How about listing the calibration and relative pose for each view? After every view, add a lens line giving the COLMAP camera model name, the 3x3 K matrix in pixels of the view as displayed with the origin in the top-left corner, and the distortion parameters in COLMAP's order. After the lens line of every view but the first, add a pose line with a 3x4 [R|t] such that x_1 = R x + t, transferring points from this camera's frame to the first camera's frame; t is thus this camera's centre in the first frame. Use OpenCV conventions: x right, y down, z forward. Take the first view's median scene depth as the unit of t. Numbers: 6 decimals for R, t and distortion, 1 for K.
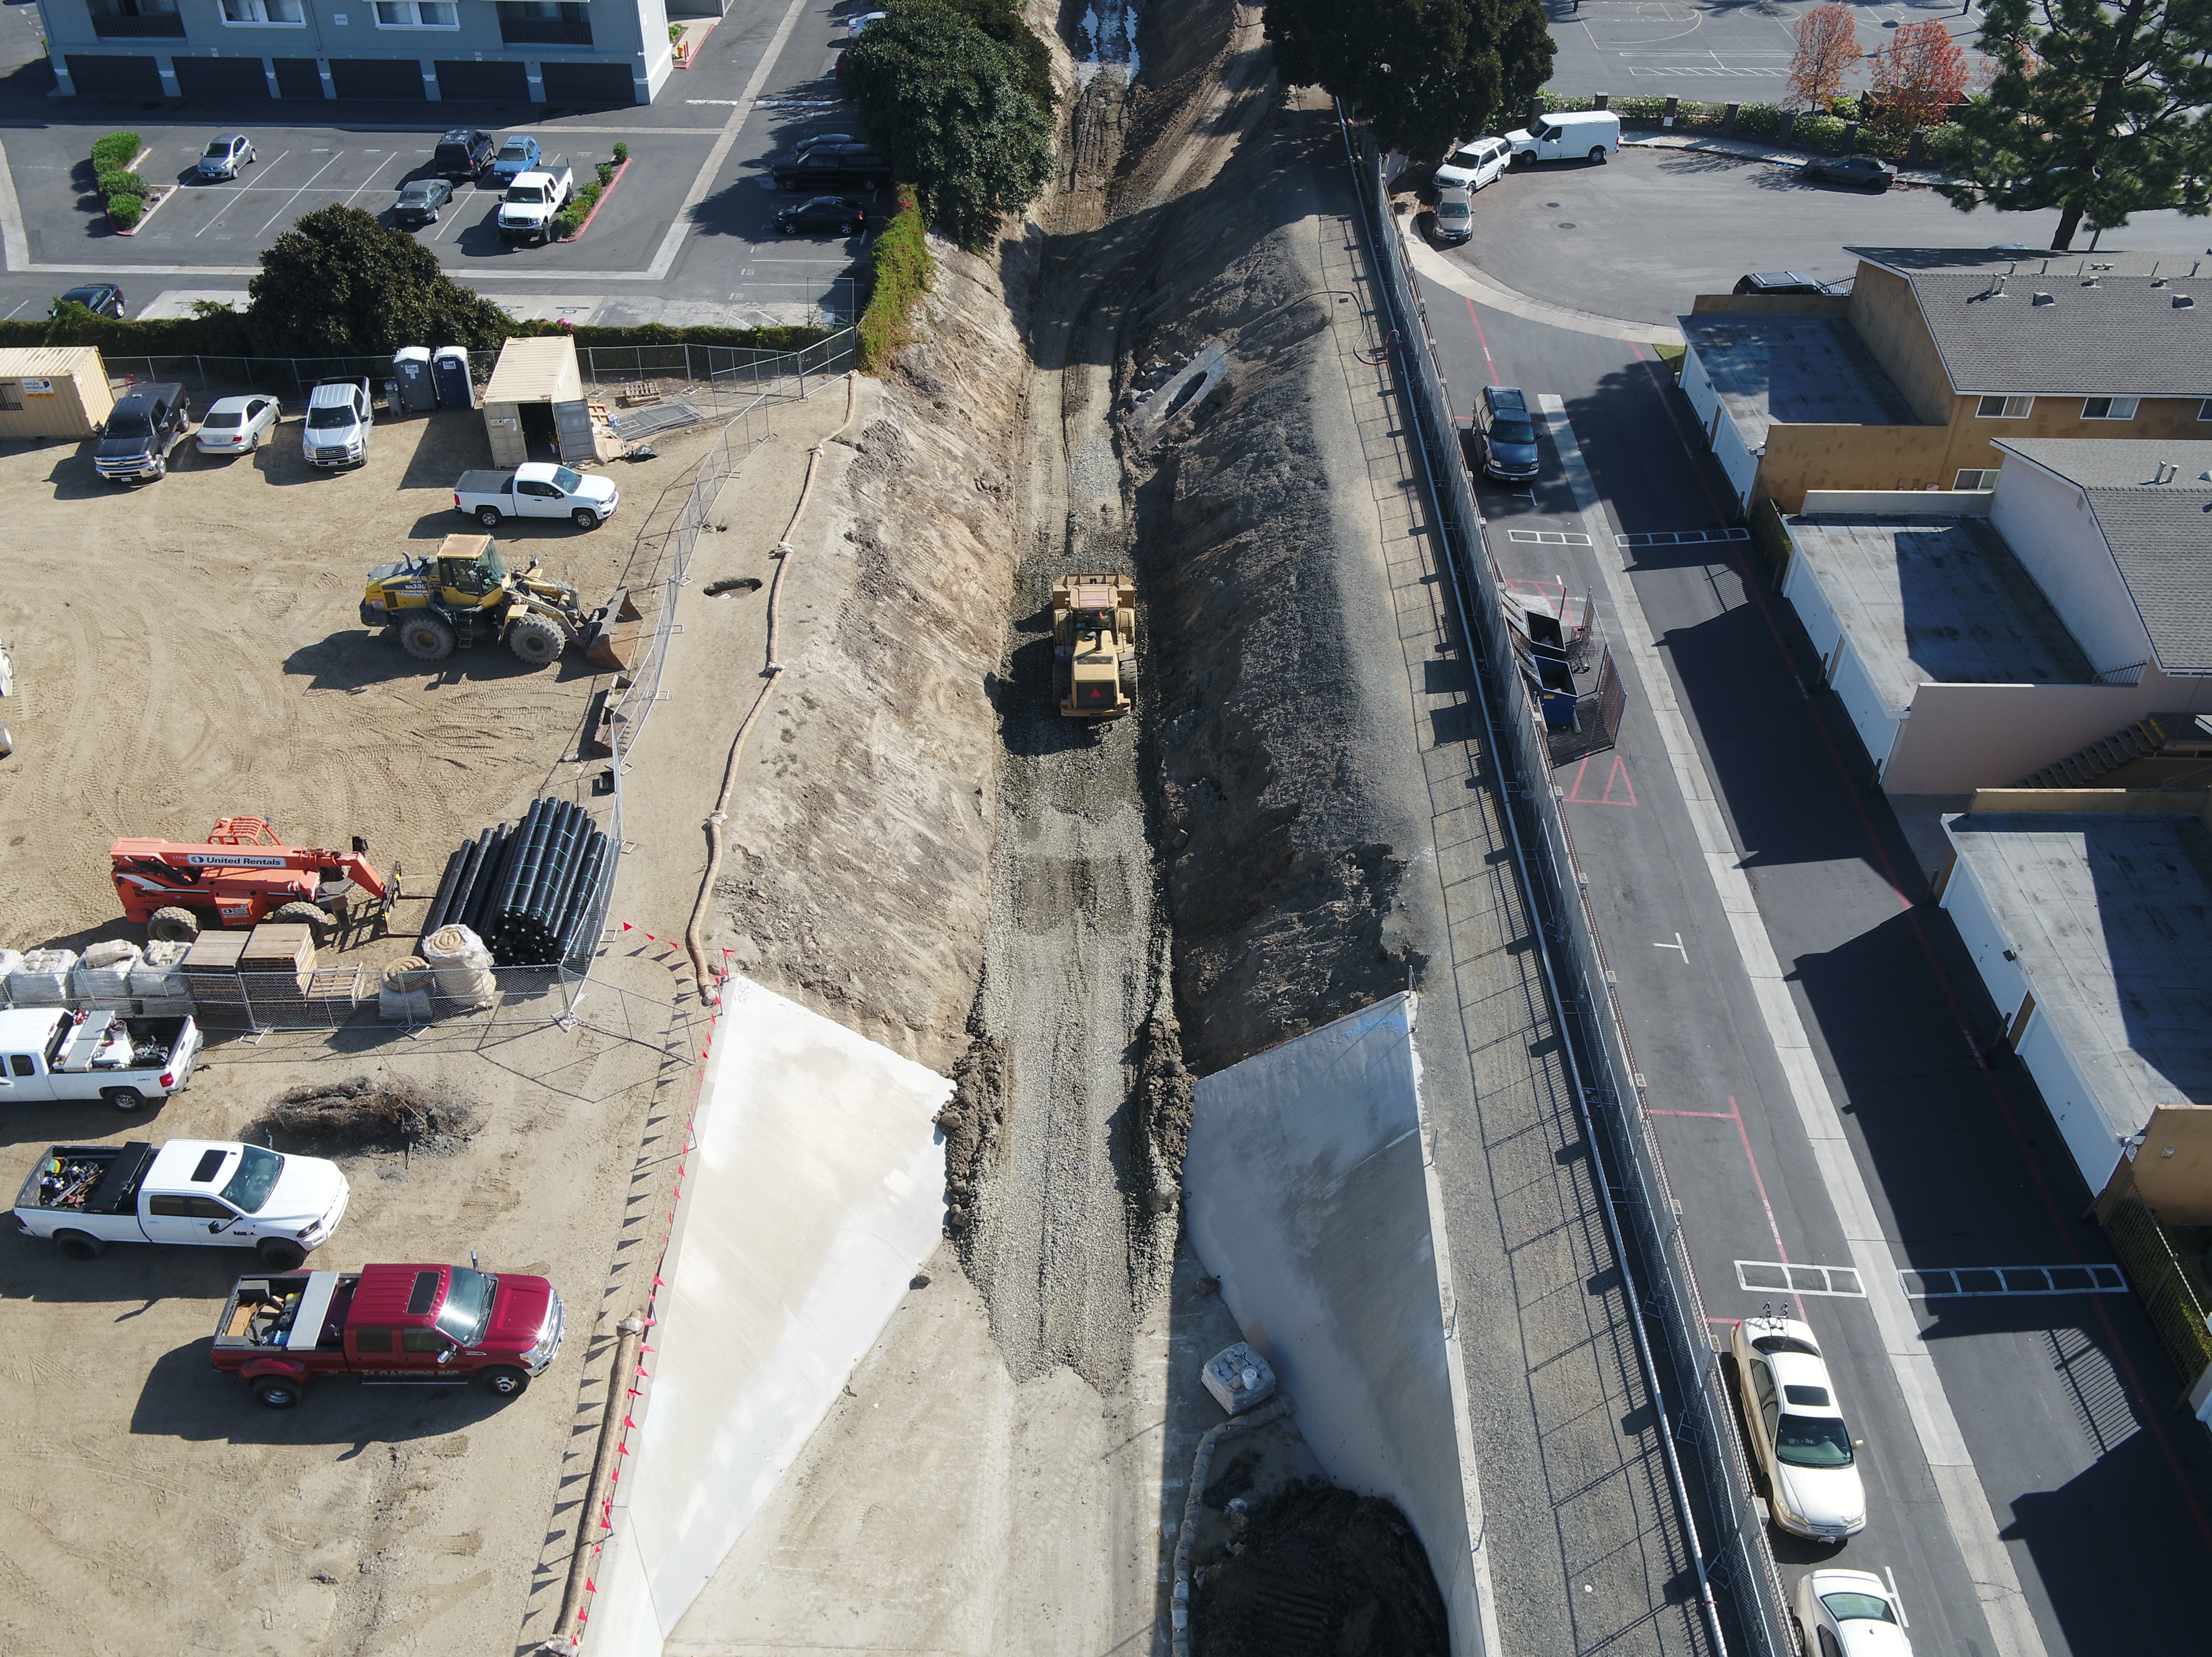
lens RADIAL K [[1928.3, 0, 1103.2], [0, 1928.3, 824.2], [0, 0, 1]] dist [0.001451, -0.006789]
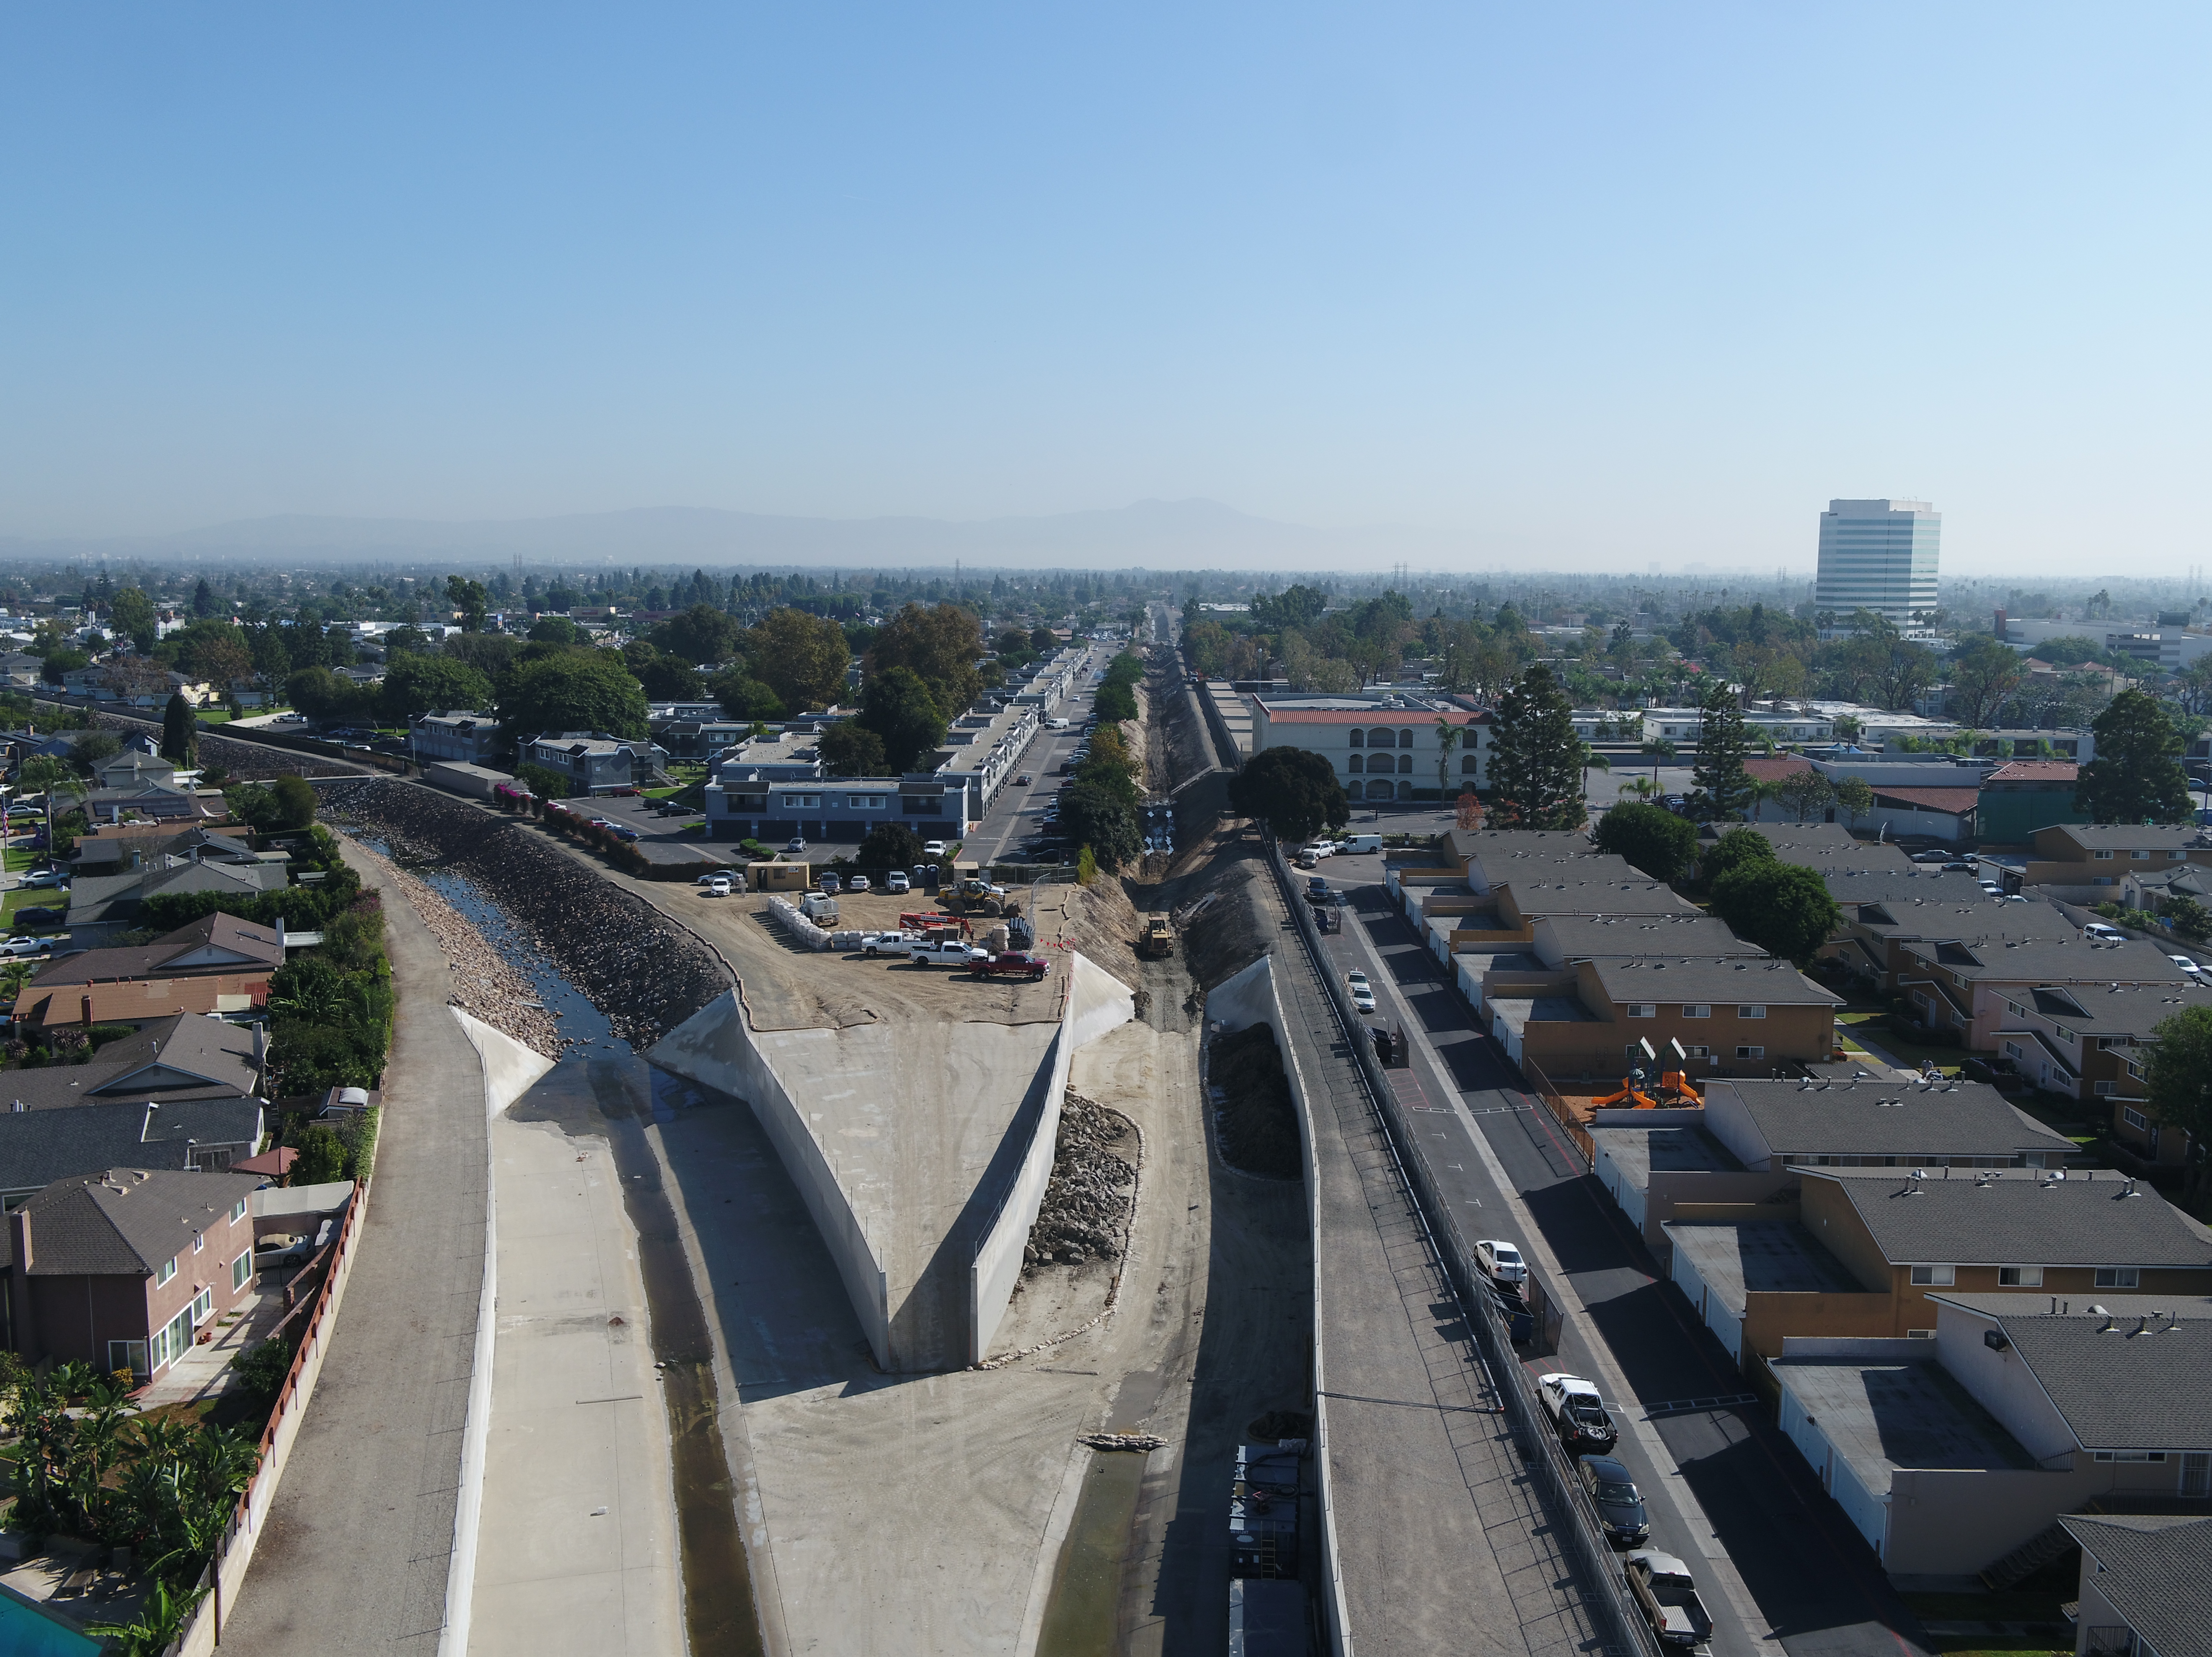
lens RADIAL K [[1912.4, 0, 1100.1], [0, 1912.4, 822.1], [0, 0, 1]] dist [0.000664, 0.000856]
pose [[0.999959, -0.001318, -0.008960, -0.074581], [-0.003341, 0.865882, -0.500237, 1.057727], [0.008418, 0.500246, 0.865842, -1.384582]]
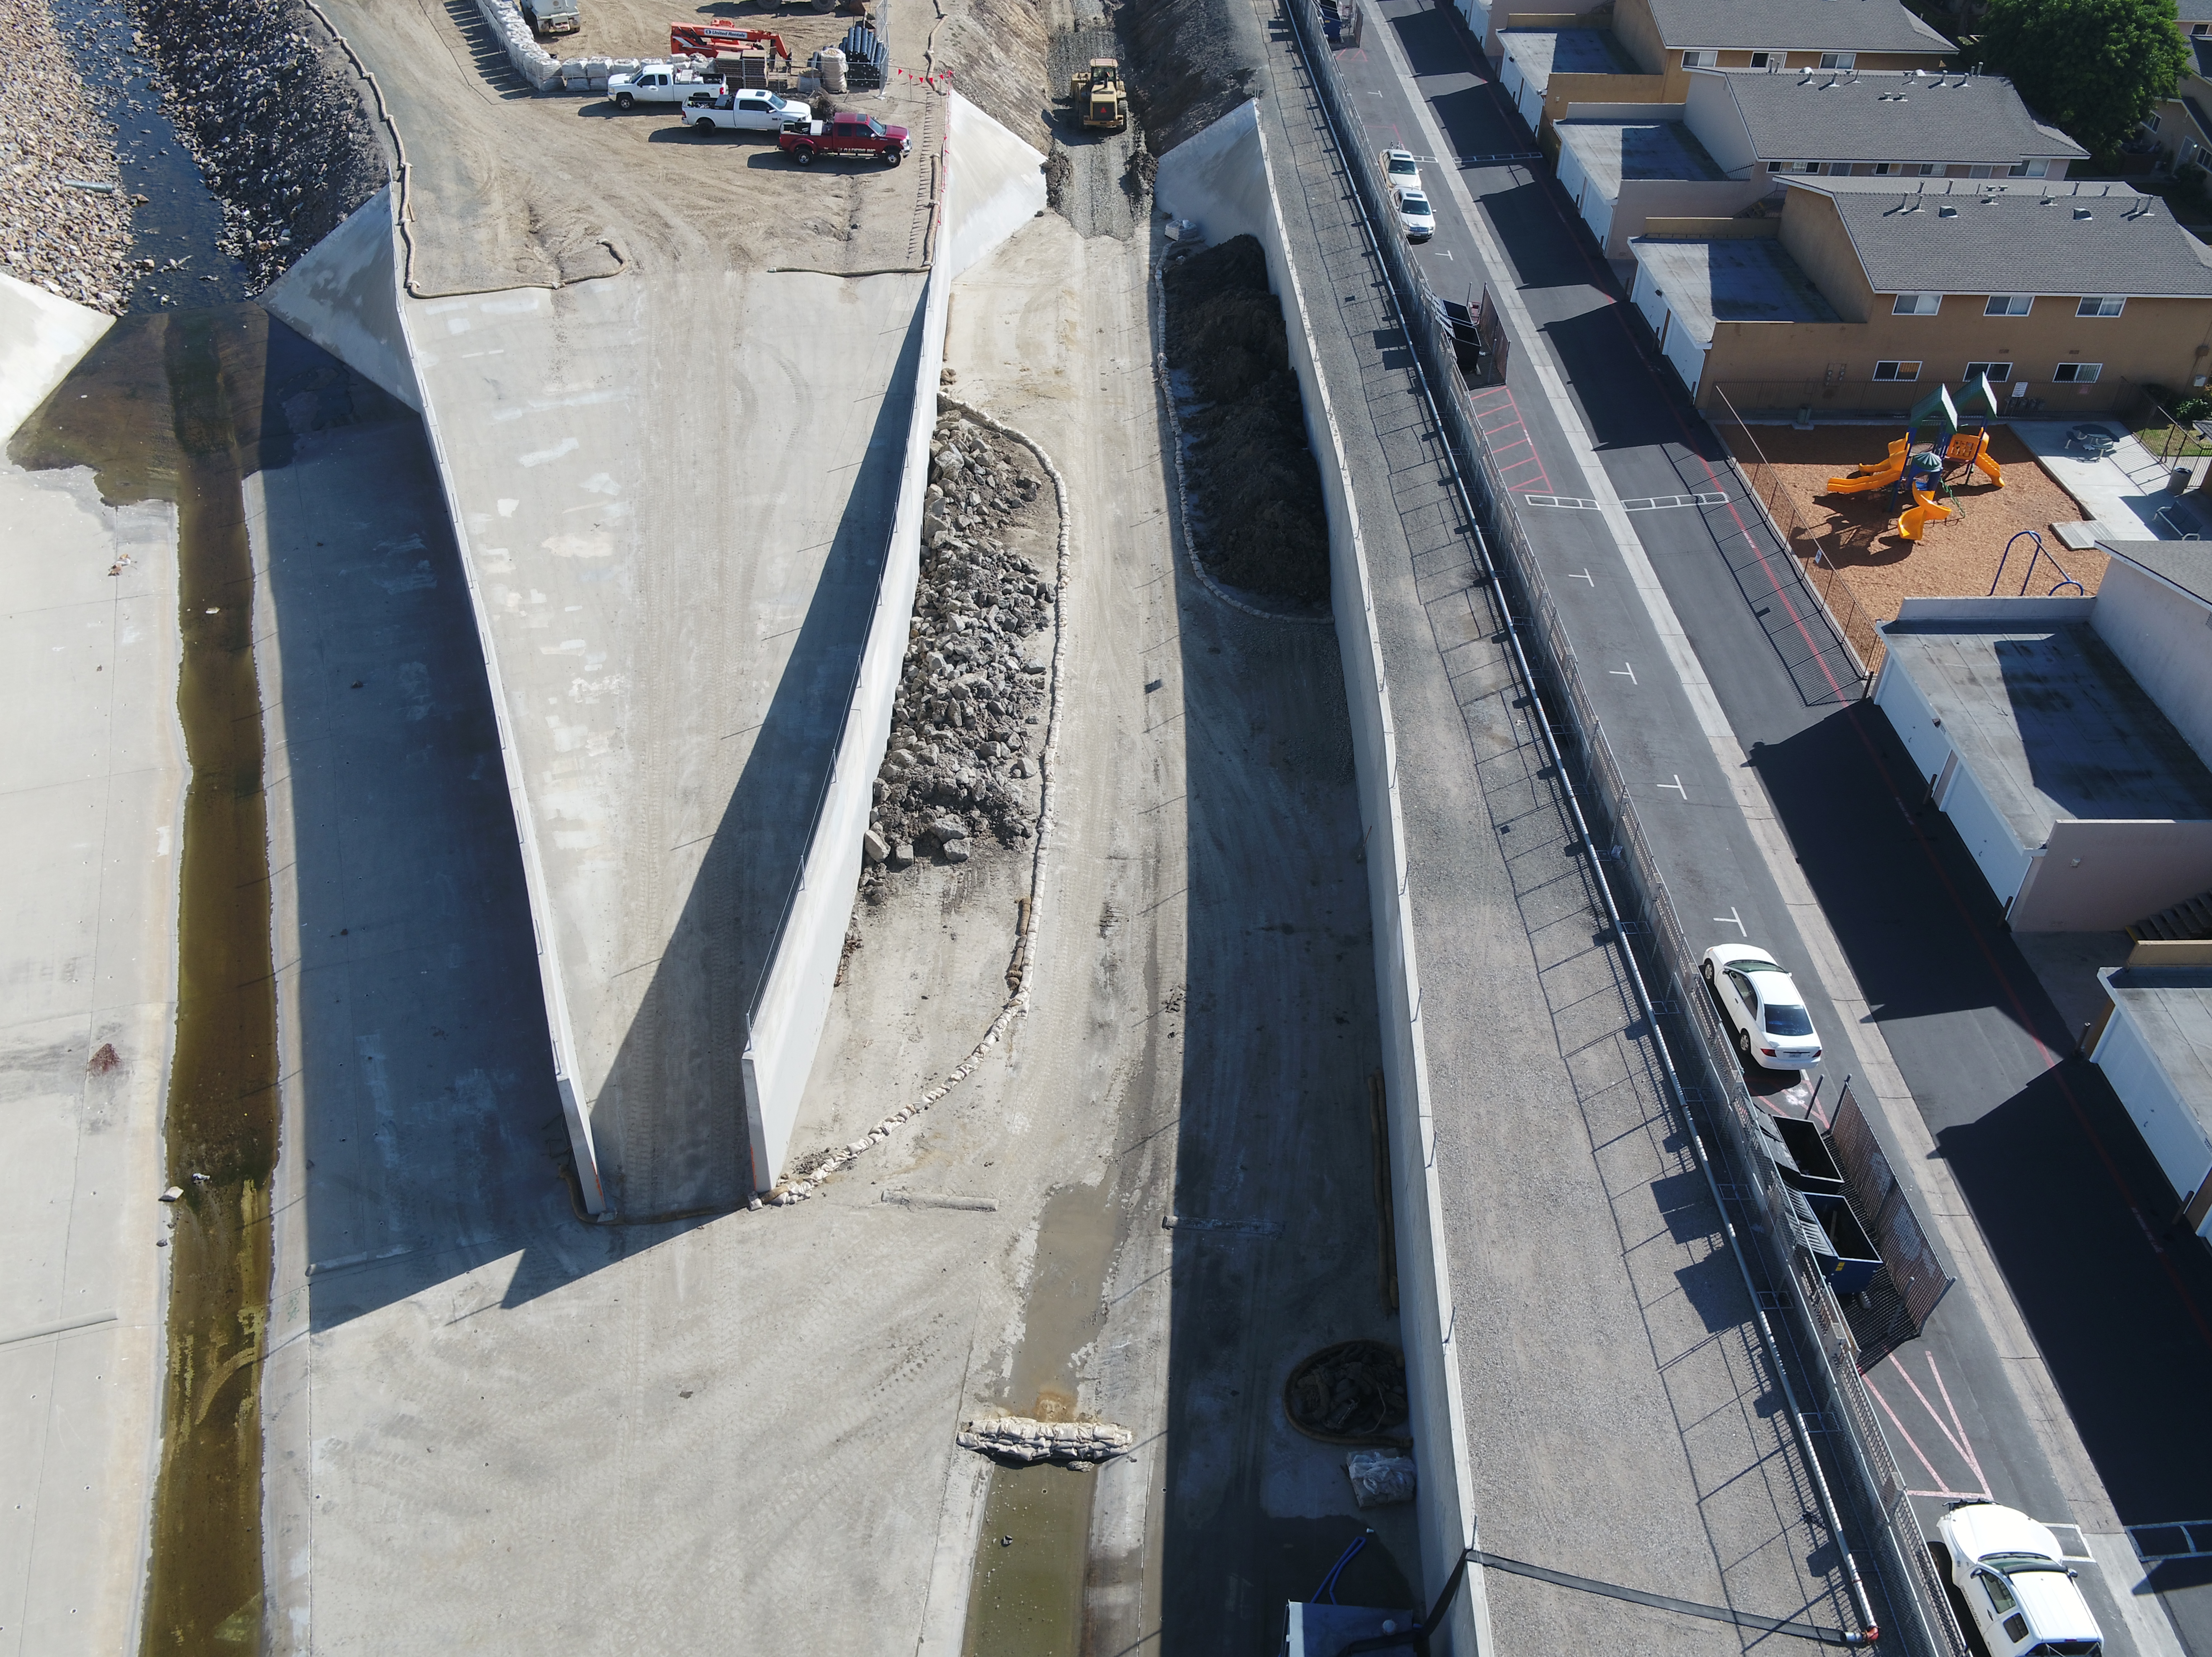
lens RADIAL K [[1912.4, 0, 1100.1], [0, 1912.4, 822.1], [0, 0, 1]] dist [0.000664, 0.000856]
pose [[0.999191, -0.011297, 0.038610, -0.075545], [0.011234, 0.999935, 0.001853, 0.605825], [-0.038628, -0.001417, 0.999253, -0.793220]]
